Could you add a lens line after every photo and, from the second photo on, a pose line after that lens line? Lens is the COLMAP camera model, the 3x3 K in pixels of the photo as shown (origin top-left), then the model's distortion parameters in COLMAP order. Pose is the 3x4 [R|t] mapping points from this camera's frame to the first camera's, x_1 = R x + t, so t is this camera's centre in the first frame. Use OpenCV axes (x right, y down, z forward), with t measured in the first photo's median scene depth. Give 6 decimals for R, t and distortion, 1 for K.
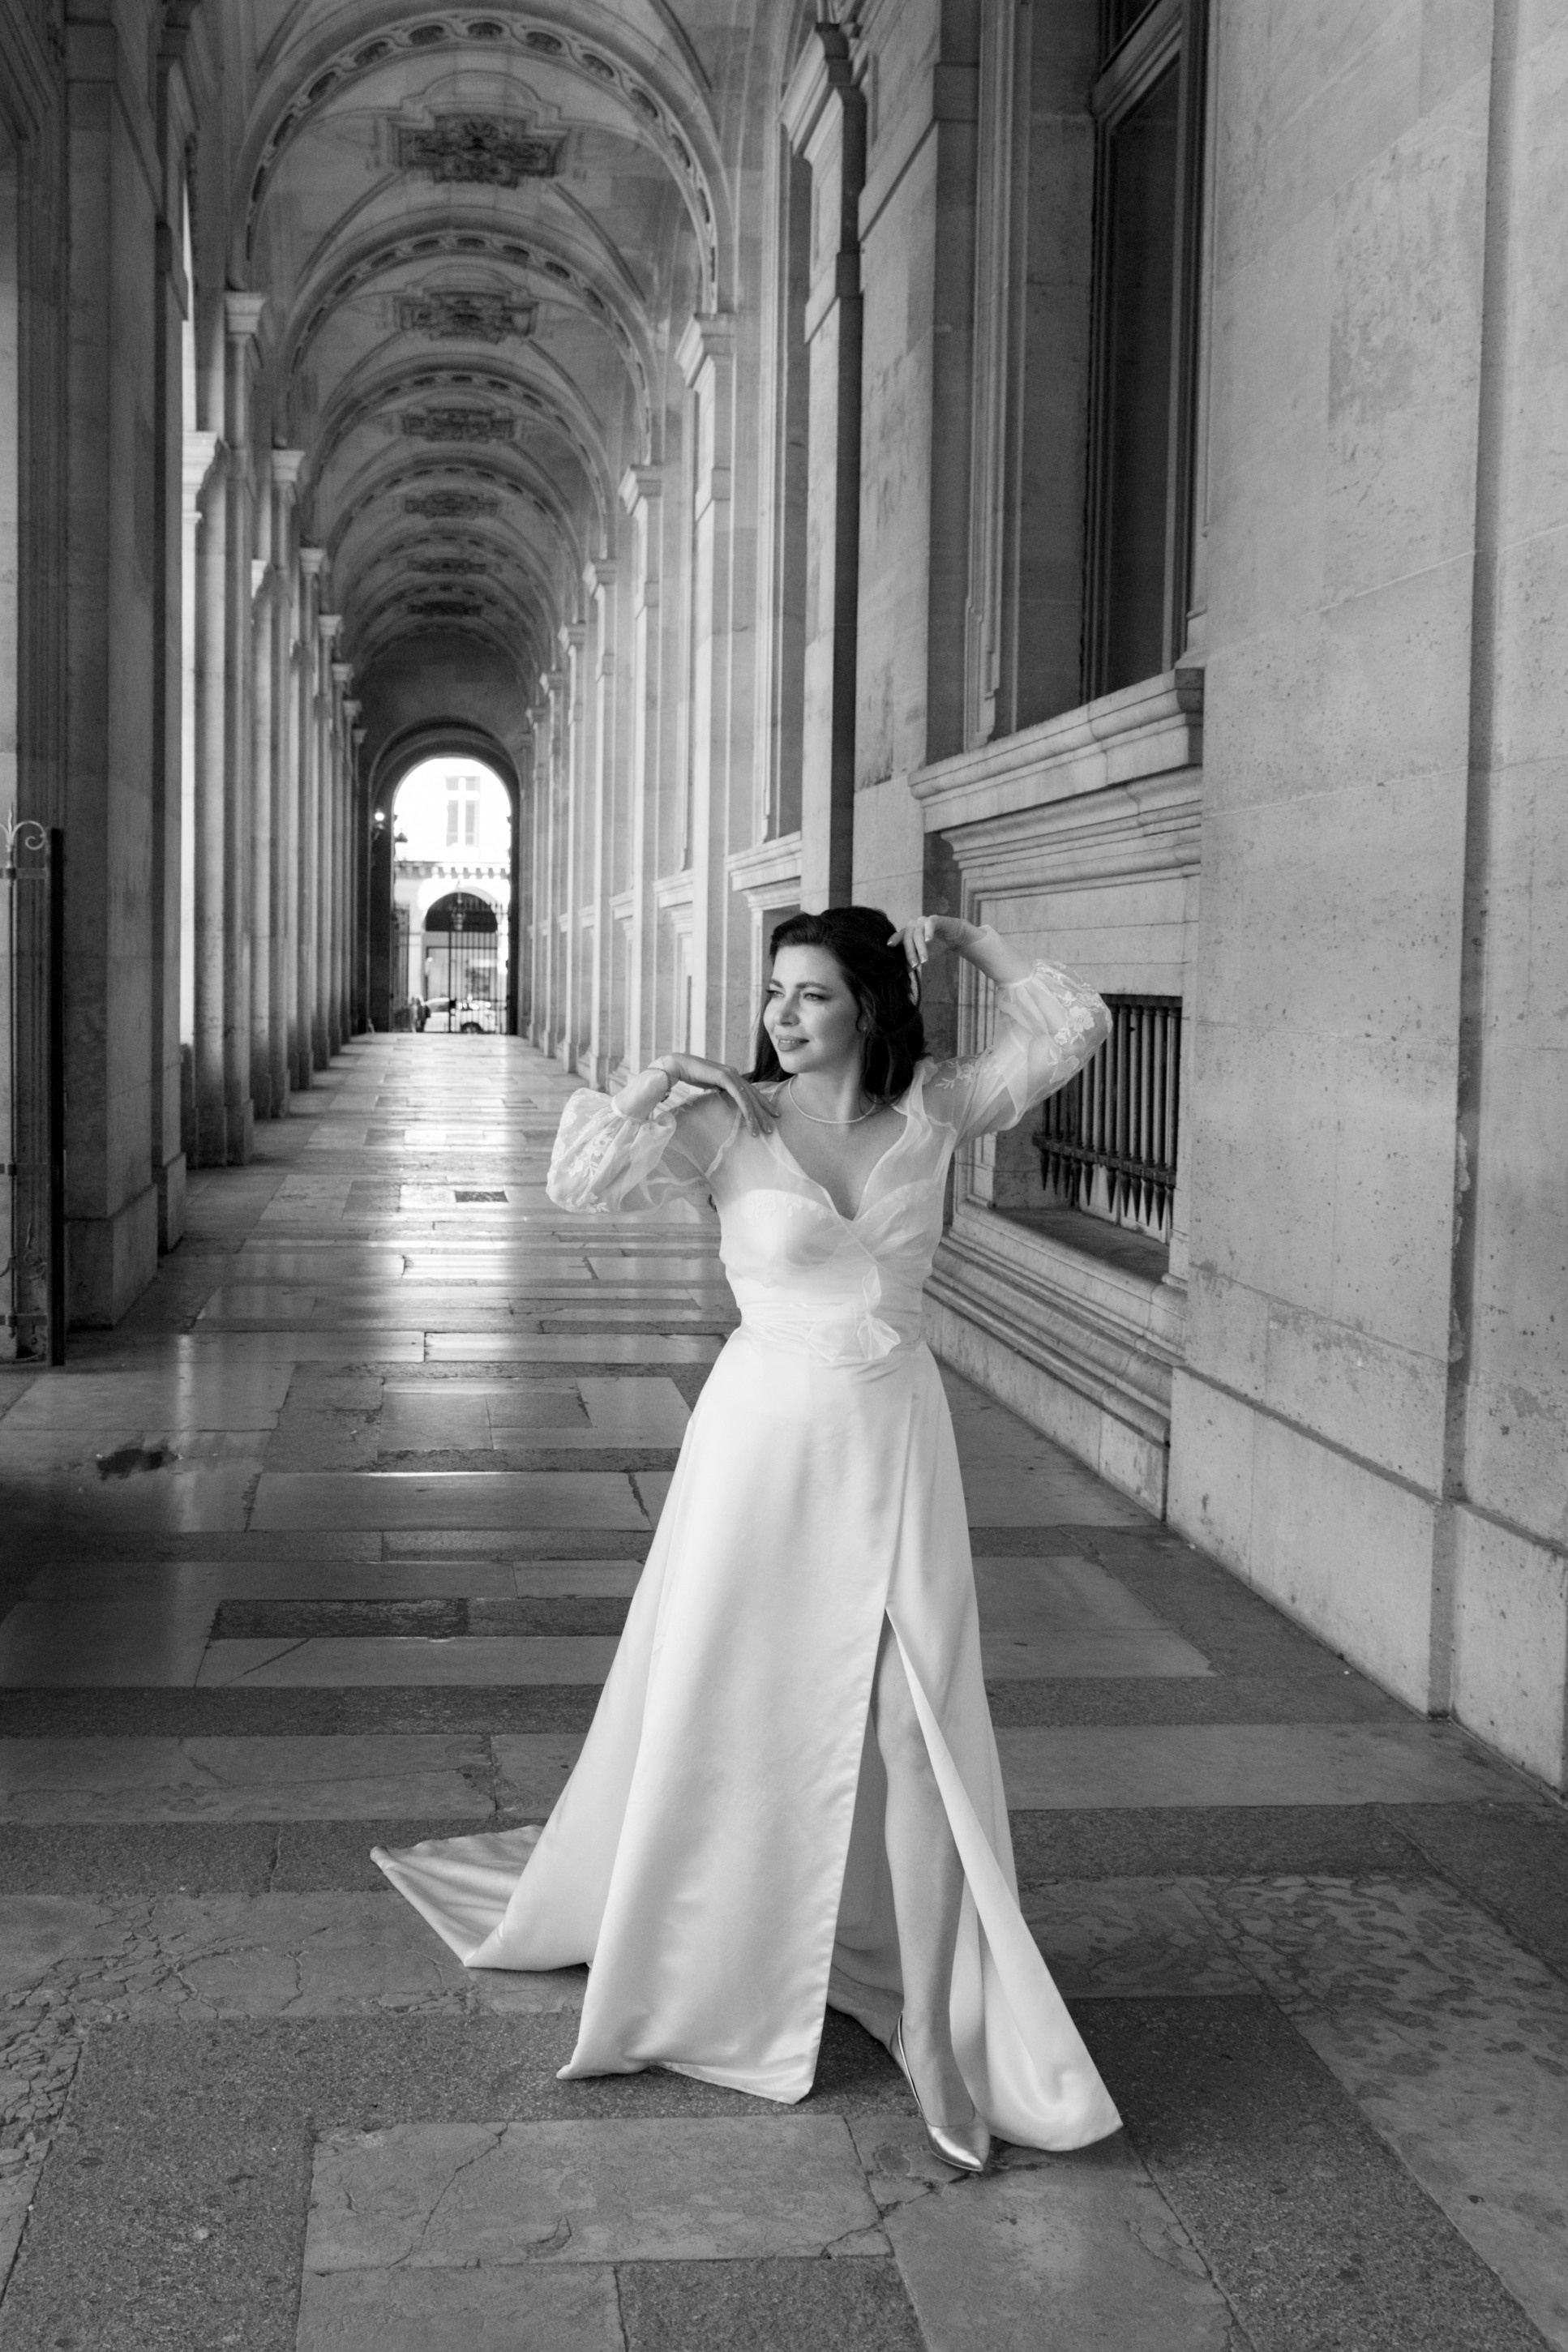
lens RADIAL K [[2579.8, 0, 676.0], [0, 2579.8, 1134.0], [0, 0, 1]] dist [-0.059492, 0.161628]
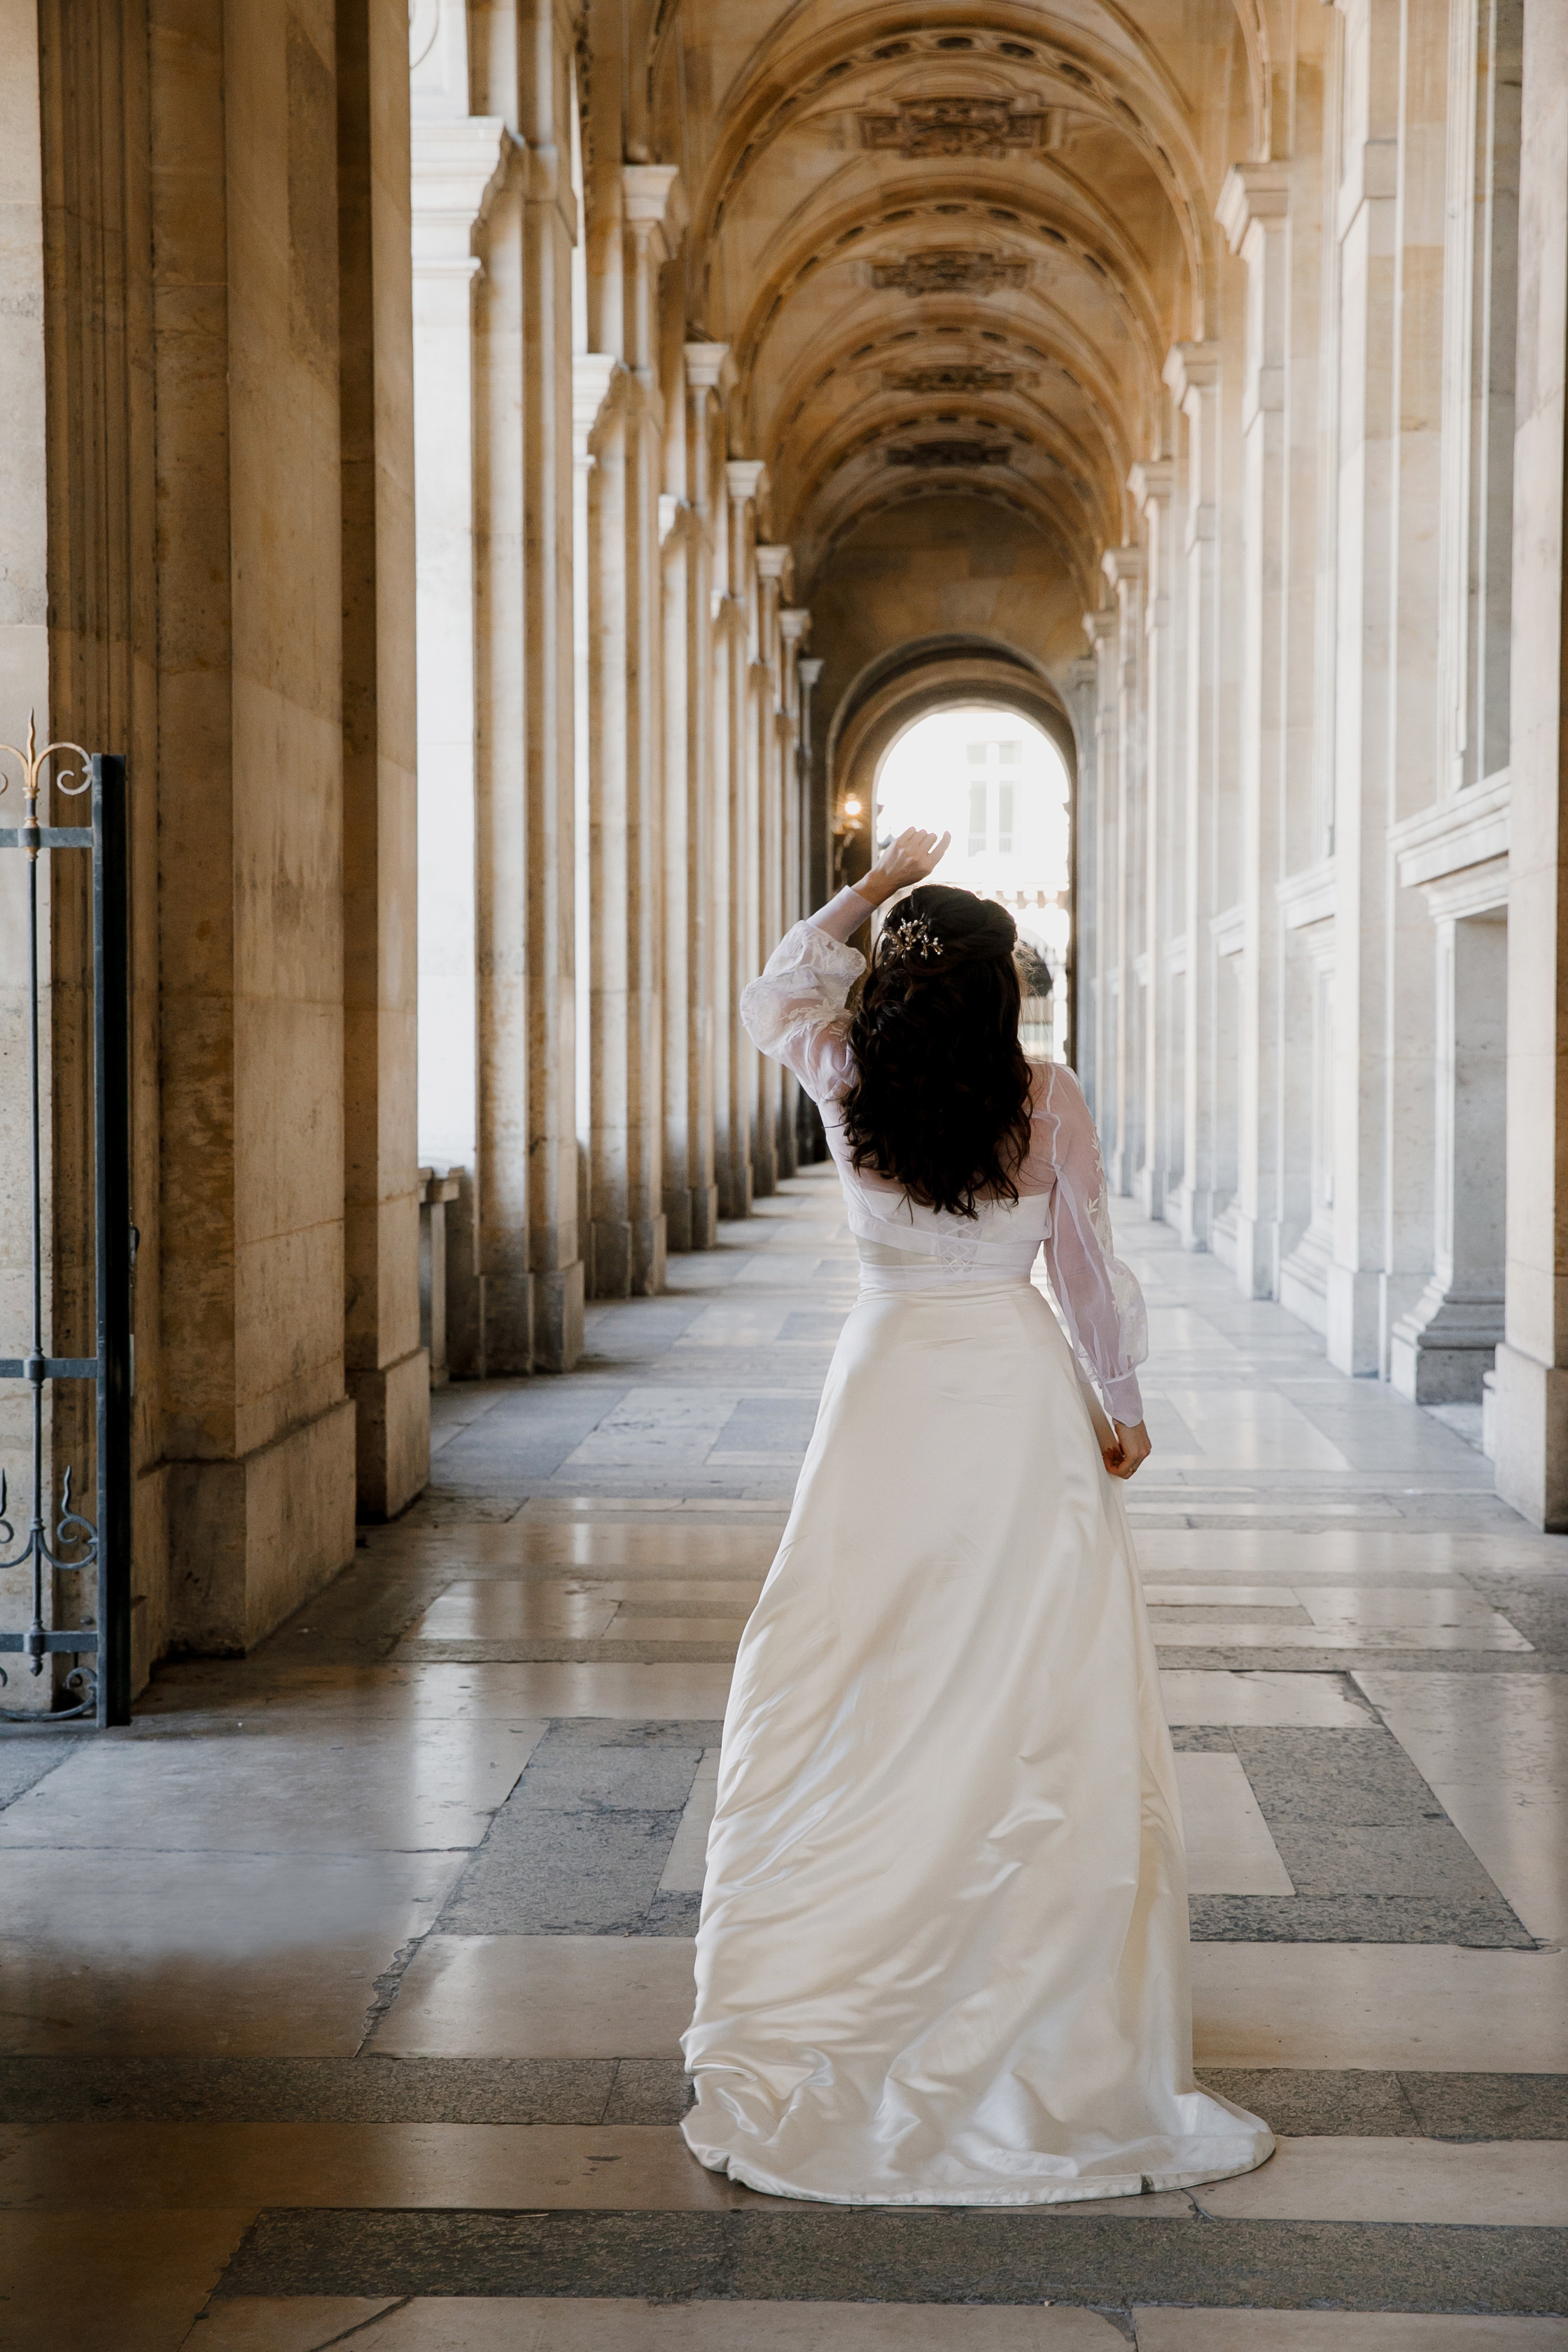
lens RADIAL K [[4170.6, 0, 784.0], [0, 4170.6, 1176.0], [0, 0, 1]] dist [0.222385, -0.050082]
pose [[0.990206, -0.011599, -0.139129, 0.012007], [0.006327, 0.999247, -0.038275, 0.003265], [0.139468, 0.037020, 0.989534, 0.051867]]
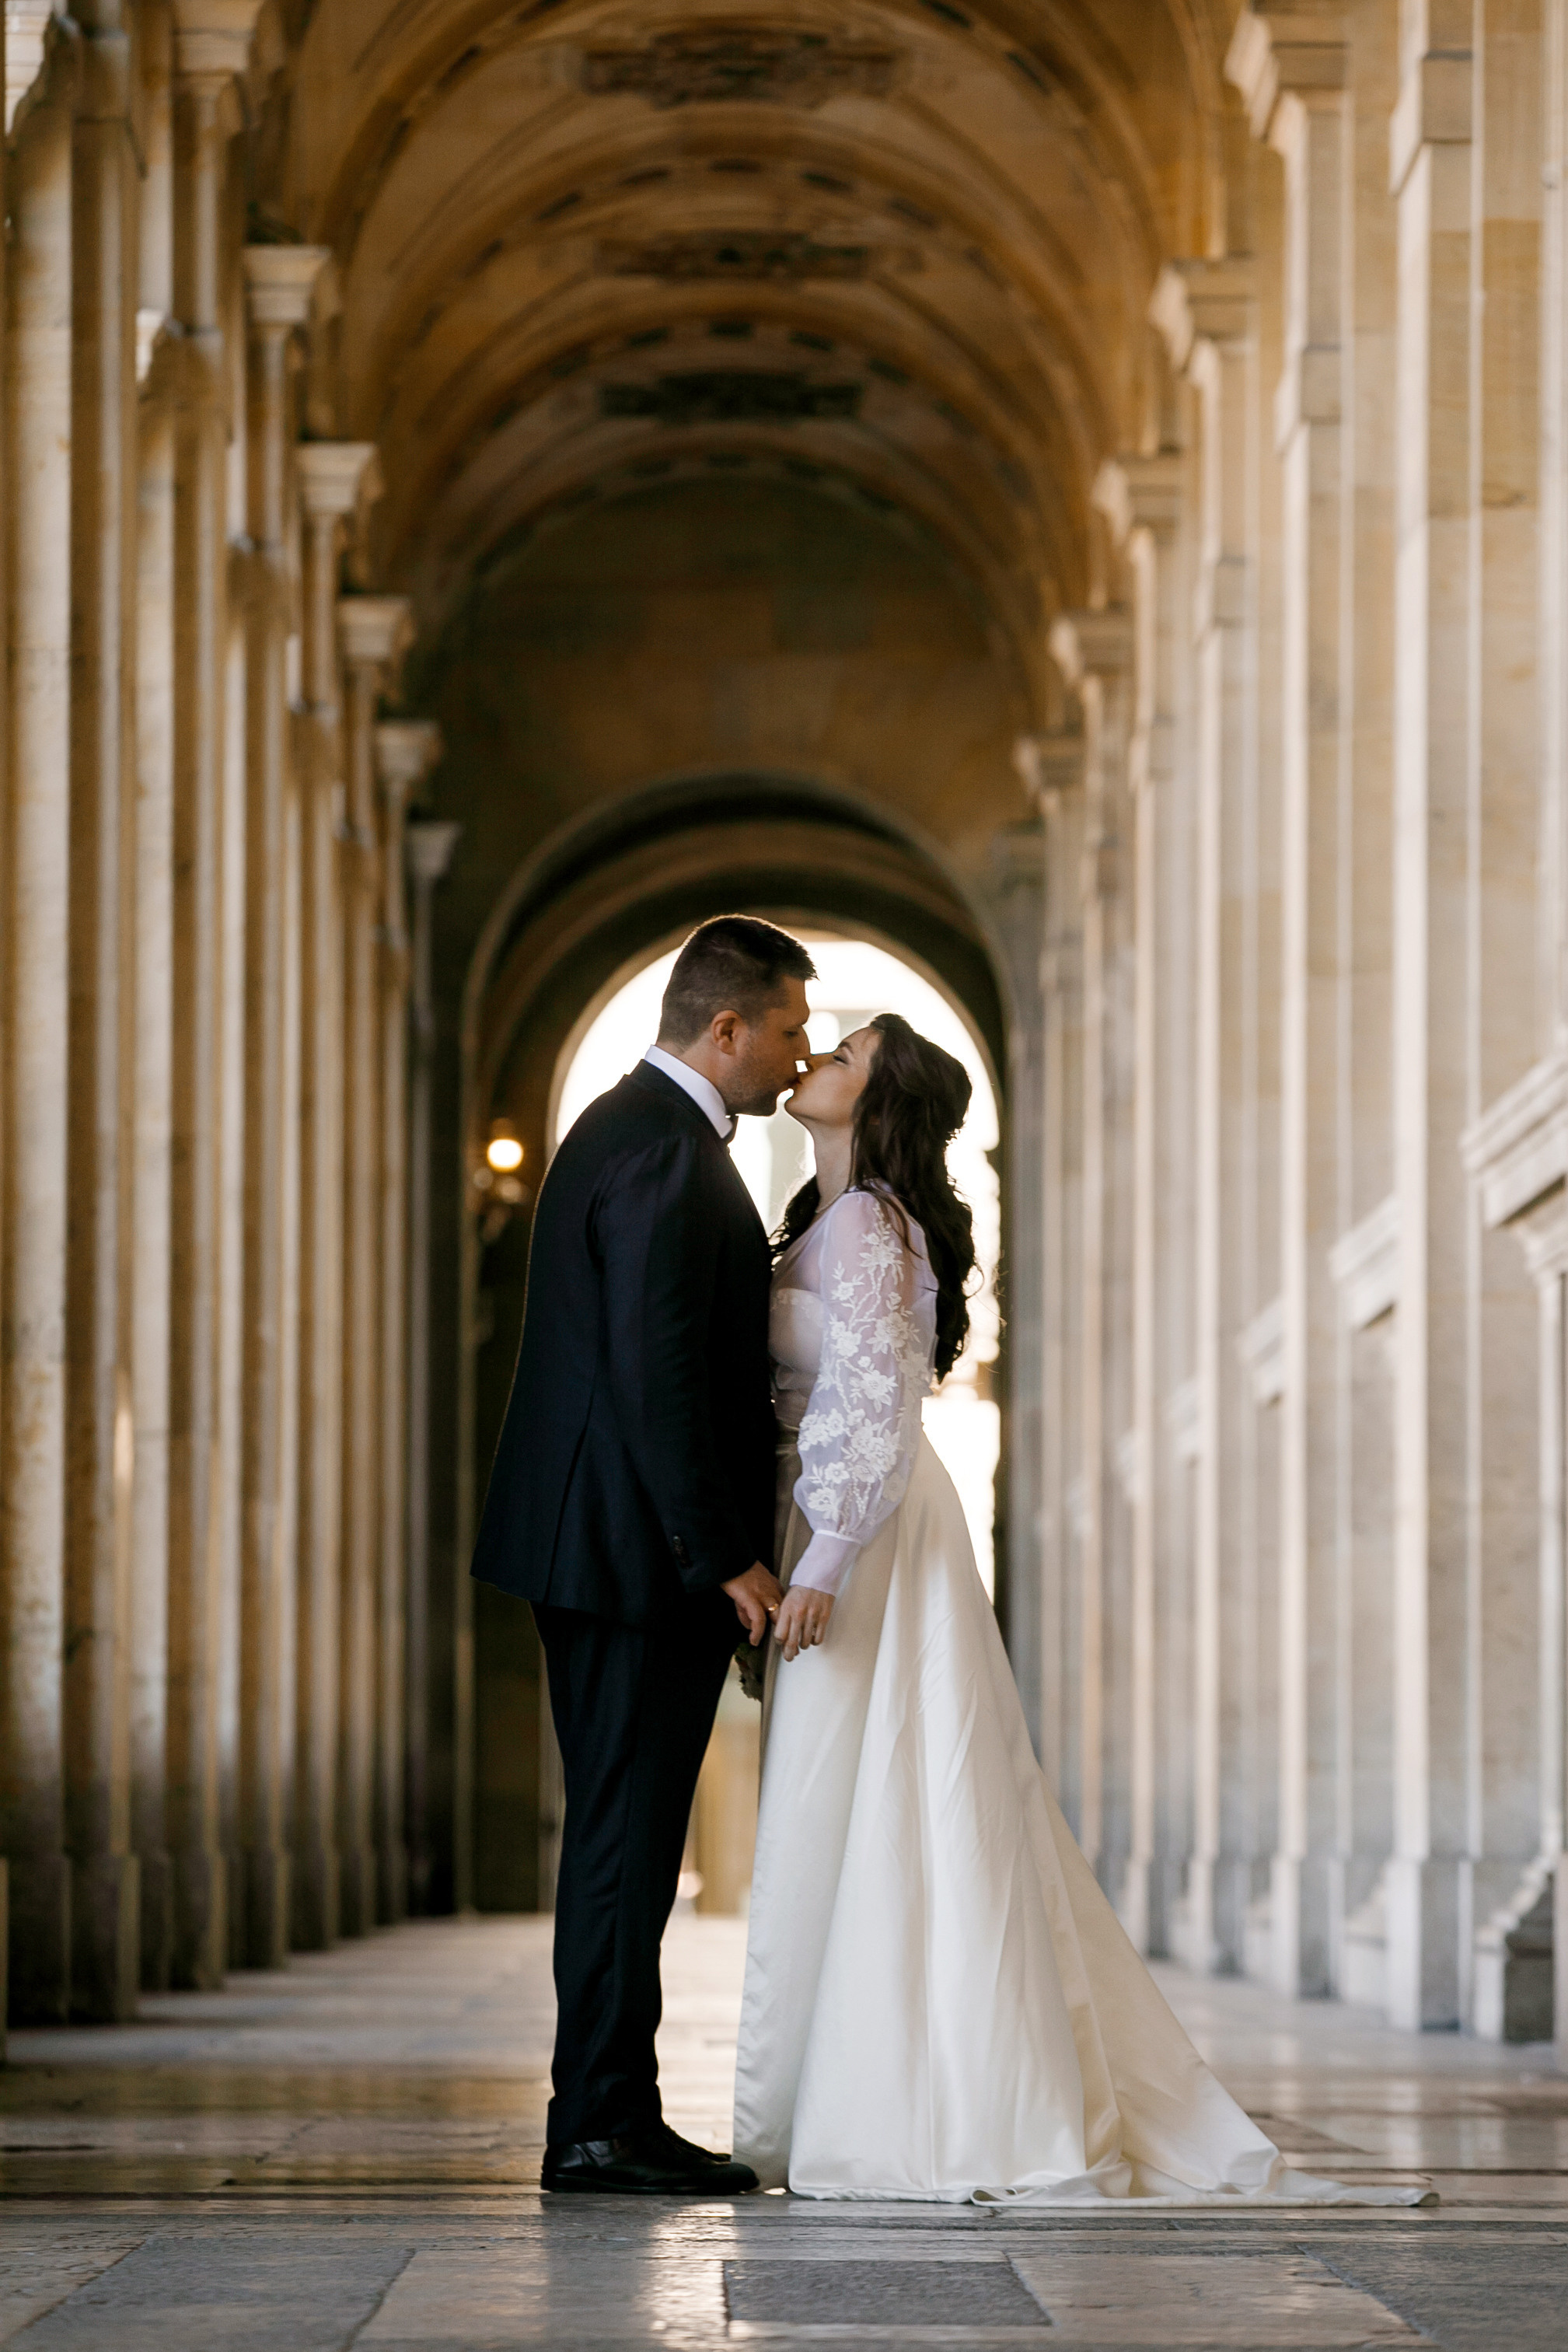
lens RADIAL K [[11986.8, 0, 784.0], [0, 11986.8, 1176.0], [0, 0, 1]] dist [-0.007567, 8.415627]
pose [[0.995753, -0.016094, -0.090653, 0.060172], [0.004363, 0.991746, -0.128143, 0.087361], [0.091967, 0.127203, 0.987604, -0.511208]]
